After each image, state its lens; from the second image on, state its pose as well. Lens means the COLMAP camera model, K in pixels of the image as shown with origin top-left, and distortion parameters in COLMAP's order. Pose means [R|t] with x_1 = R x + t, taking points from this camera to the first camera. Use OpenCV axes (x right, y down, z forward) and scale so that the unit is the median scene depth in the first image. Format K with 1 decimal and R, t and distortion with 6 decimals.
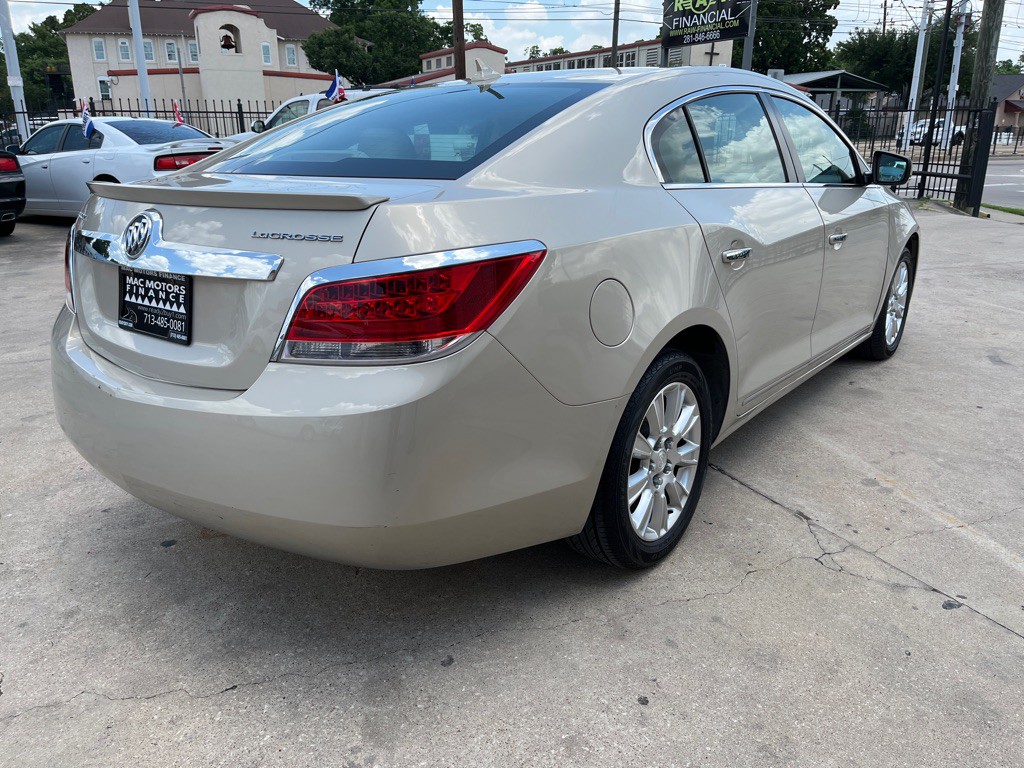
lens RADIAL K [[771.8, 0, 509.4], [0, 771.8, 388.6], [0, 0, 1]] dist [0.082416, -0.121940]
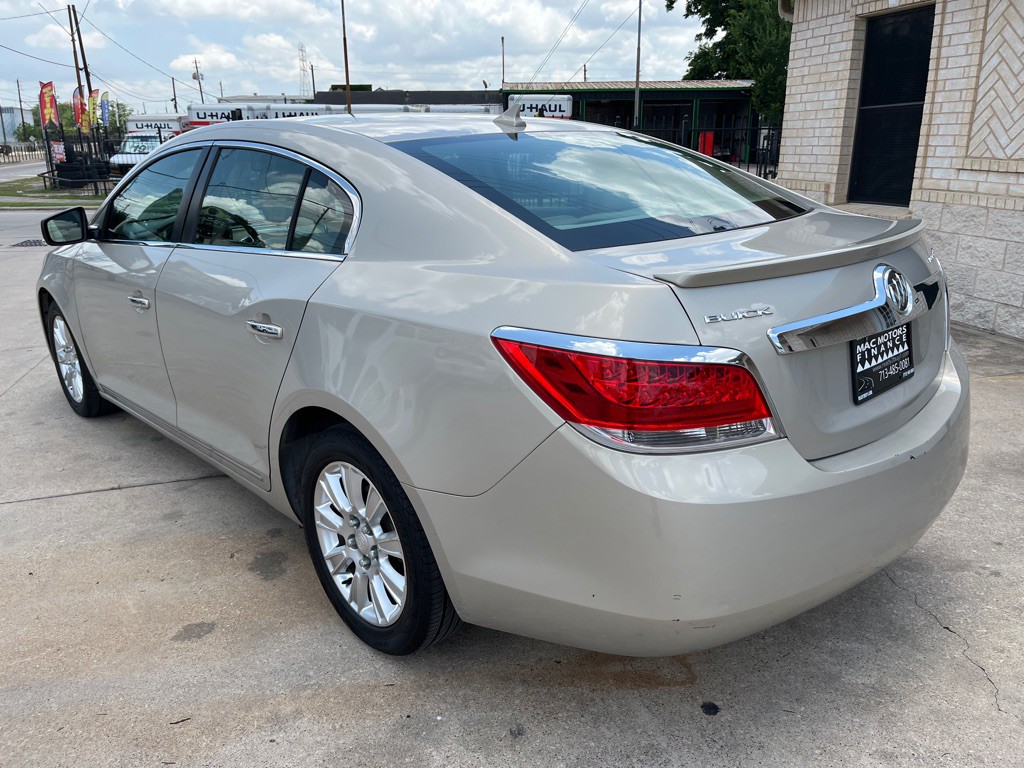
lens RADIAL K [[771.1, 0, 512.4], [0, 771.1, 382.6], [0, 0, 1]] dist [0.089833, -0.134084]
pose [[0.172610, -0.291090, 0.940995, -1.157433], [0.324071, 0.918931, 0.224820, -0.356014], [-0.930153, 0.266143, 0.252950, 0.936376]]
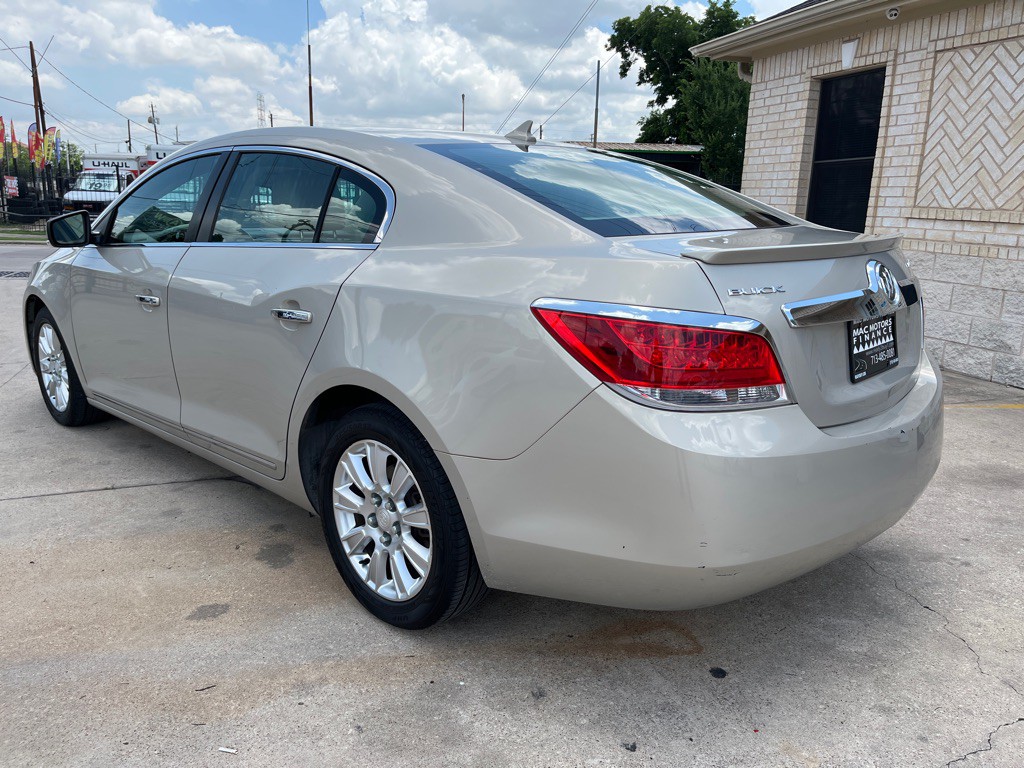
lens RADIAL K [[772.6, 0, 515.8], [0, 772.6, 382.5], [0, 0, 1]] dist [0.077431, -0.115126]
pose [[0.113492, -0.224776, 0.967778, -1.243064], [0.293355, 0.938225, 0.183511, -0.319127], [-0.949243, 0.263076, 0.172420, 1.020348]]
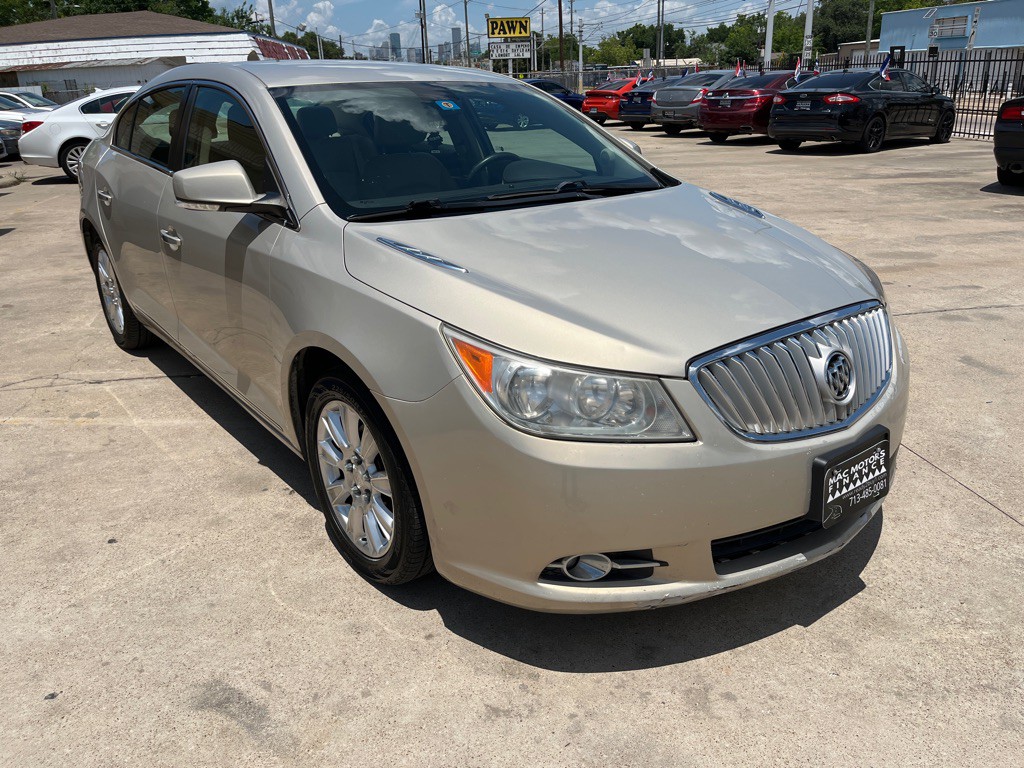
lens RADIAL K [[774.7, 0, 512.6], [0, 774.7, 384.7], [0, 0, 1]] dist [0.082083, -0.124254]
pose [[-0.244703, 0.360514, -0.900083, 1.680285], [-0.278029, 0.863233, 0.421342, -0.751806], [0.928881, 0.353353, -0.111003, 2.092463]]
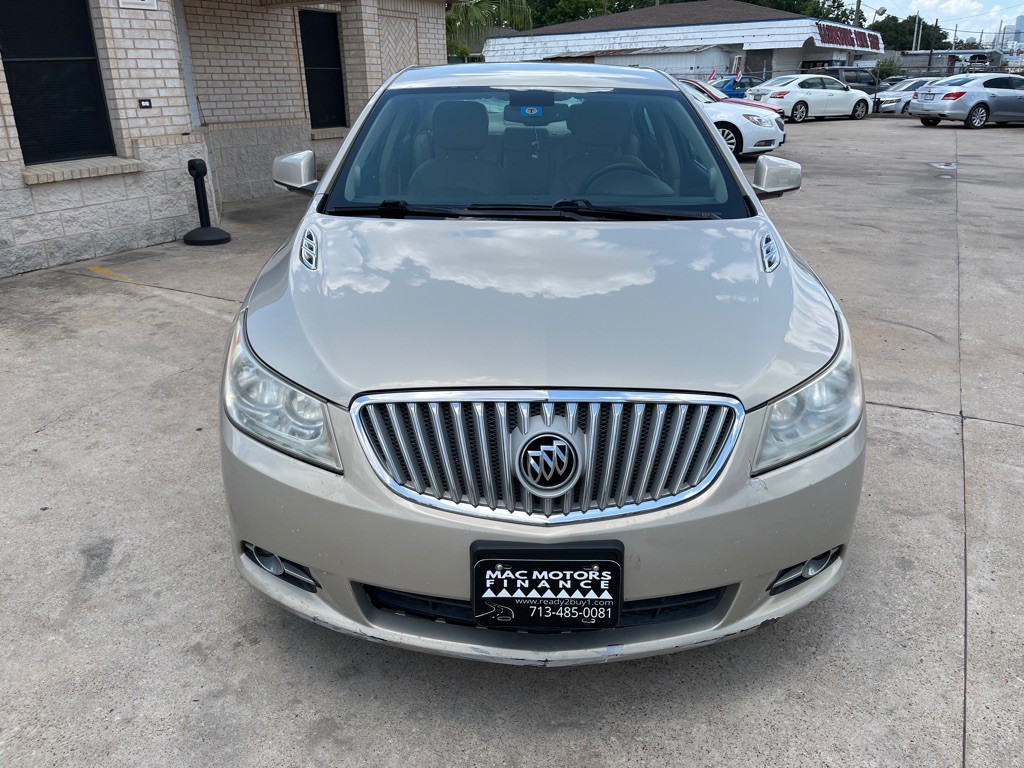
lens RADIAL K [[770.9, 0, 515.3], [0, 770.9, 385.7], [0, 0, 1]] dist [0.085324, -0.125677]
pose [[-0.794651, 0.233153, -0.560508, 1.244741], [-0.179609, 0.791673, 0.583948, -0.954591], [0.579888, 0.564707, -0.587227, 2.658999]]
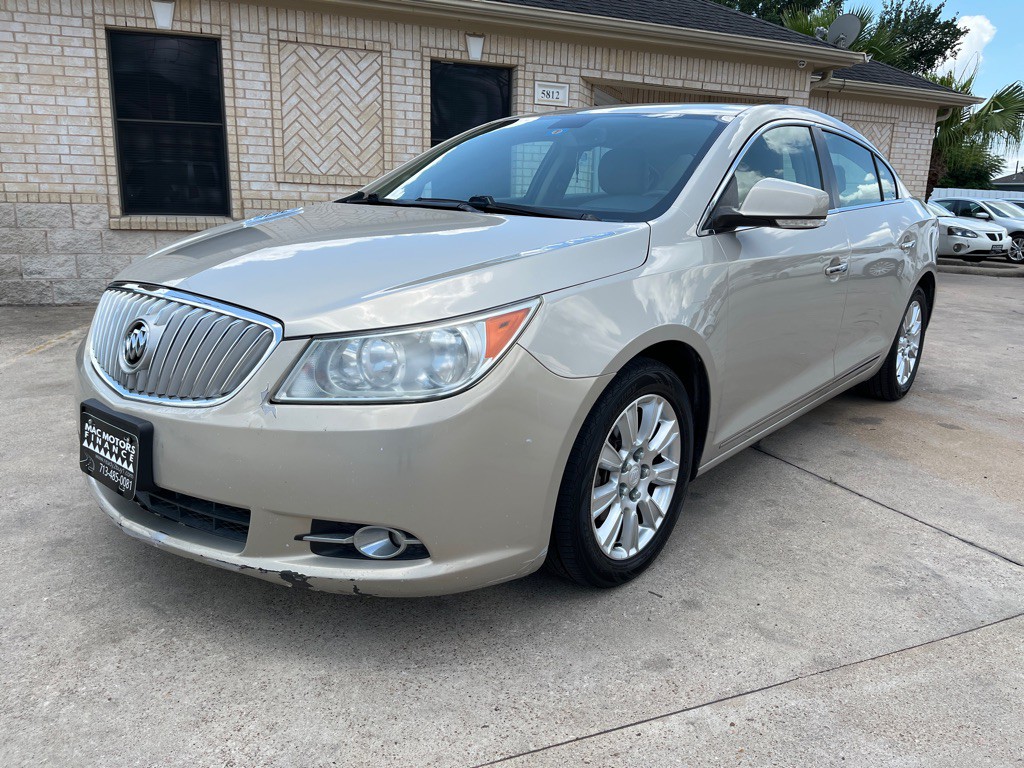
lens RADIAL K [[772.7, 0, 524.5], [0, 772.7, 384.1], [0, 0, 1]] dist [0.077146, -0.115541]
pose [[-0.999125, -0.032087, 0.026816, 0.437332], [-0.013225, 0.850816, 0.525297, -0.899337], [-0.039671, 0.524483, -0.850496, 3.000153]]
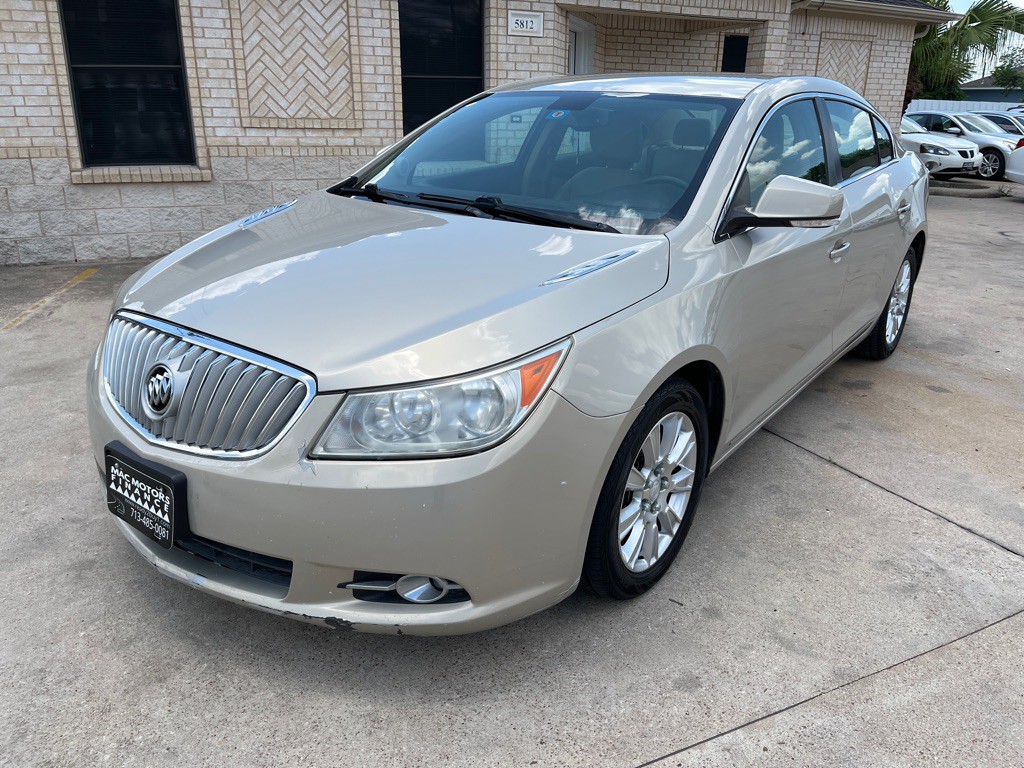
lens RADIAL K [[770.9, 0, 515.3], [0, 770.9, 385.7], [0, 0, 1]] dist [0.085324, -0.125677]
pose [[-0.999942, -0.007802, -0.007419, 0.504520], [-0.010715, 0.788379, 0.615096, -0.999068], [0.001050, 0.615140, -0.788417, 2.931701]]
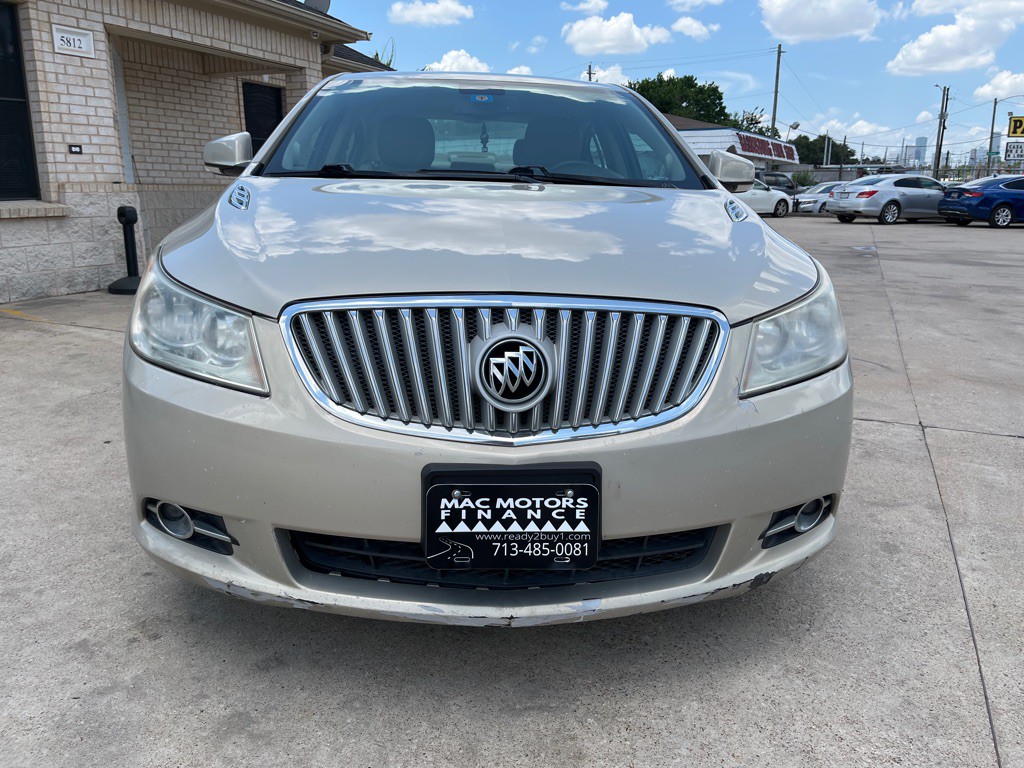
lens RADIAL K [[770.0, 0, 521.9], [0, 770.0, 382.3], [0, 0, 1]] dist [0.095656, -0.141414]
pose [[-0.742419, 0.159838, -0.650589, 1.234723], [-0.219556, 0.859438, 0.461695, -0.774424], [0.632937, 0.485612, -0.602969, 2.676665]]
